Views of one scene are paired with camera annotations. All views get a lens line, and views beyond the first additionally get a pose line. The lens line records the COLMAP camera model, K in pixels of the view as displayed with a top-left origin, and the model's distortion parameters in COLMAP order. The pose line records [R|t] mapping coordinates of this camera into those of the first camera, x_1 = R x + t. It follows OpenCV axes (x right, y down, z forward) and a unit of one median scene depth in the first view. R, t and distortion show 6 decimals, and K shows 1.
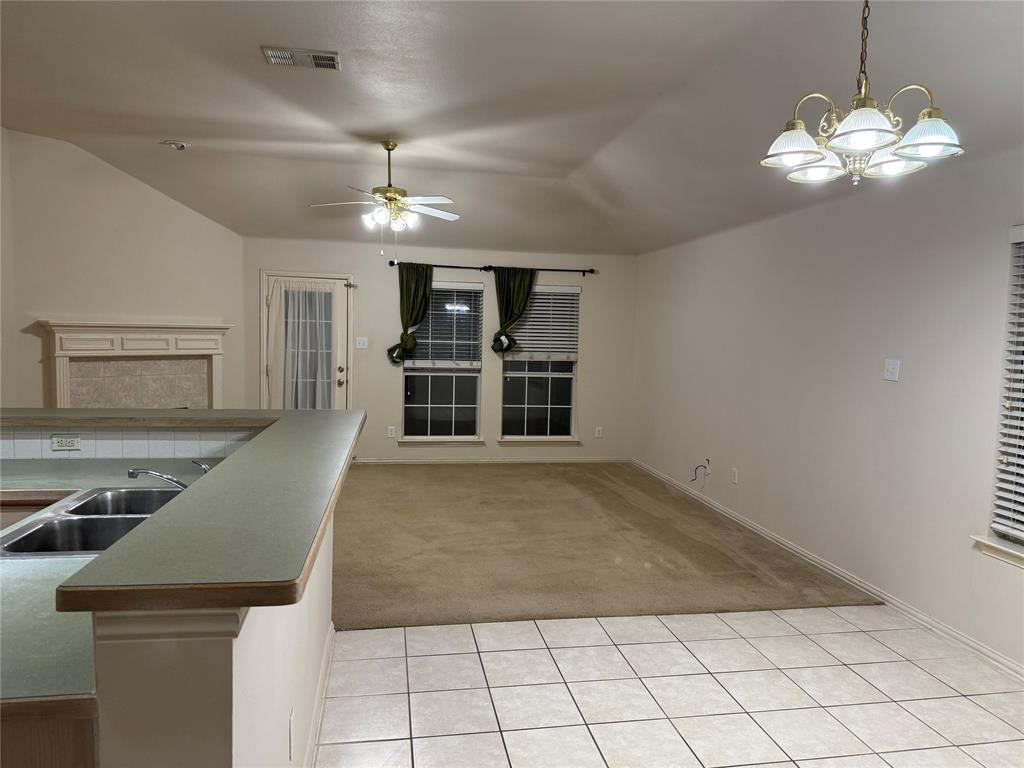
lens RADIAL K [[714.5, 0, 512.0], [0, 714.5, 384.2], [0, 0, 1]] dist [0.002184, -0.000499]
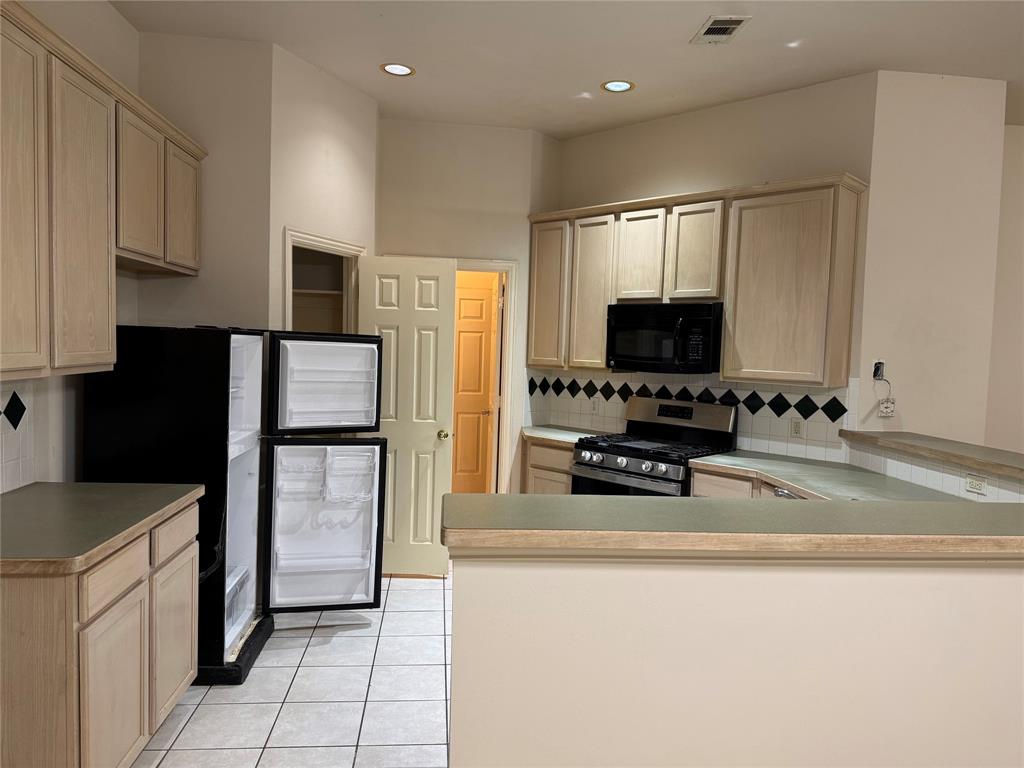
lens RADIAL K [[714.5, 0, 512.7], [0, 714.5, 385.6], [0, 0, 1]] dist [0.002184, -0.000499]
pose [[-0.061616, 0.036425, -0.997435, 0.358089], [-0.104239, 0.993634, 0.042726, -0.026009], [0.992642, 0.106604, -0.057427, 0.430807]]
